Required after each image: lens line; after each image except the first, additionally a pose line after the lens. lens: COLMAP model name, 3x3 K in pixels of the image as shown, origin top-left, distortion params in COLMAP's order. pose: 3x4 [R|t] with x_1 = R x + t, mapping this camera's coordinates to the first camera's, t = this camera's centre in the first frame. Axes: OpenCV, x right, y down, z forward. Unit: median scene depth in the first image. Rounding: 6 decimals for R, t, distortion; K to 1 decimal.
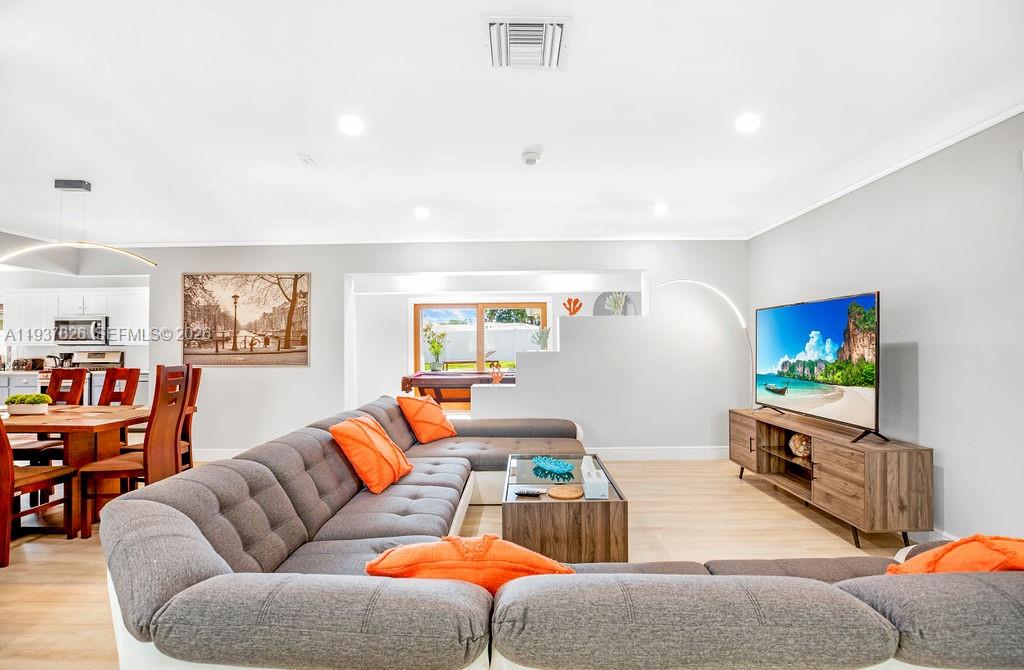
lens RADIAL K [[489.8, 0, 512.0], [0, 489.8, 335.0], [0, 0, 1]] dist [-0.000391, 0.000033]
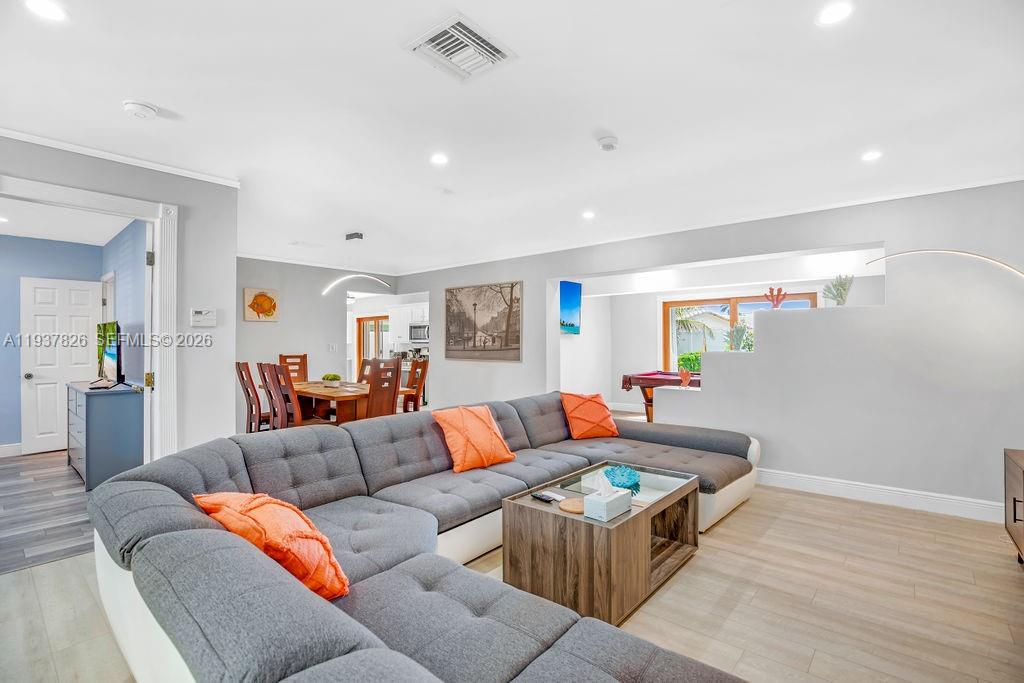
lens RADIAL K [[475.7, 0, 513.2], [0, 475.7, 334.6], [0, 0, 1]] dist [-0.000841, 0.000260]
pose [[0.783042, -0.007697, -0.621921, 0.358499], [0.008360, 0.999963, -0.001850, 0.002037], [0.621913, -0.003751, 0.783078, 0.143850]]
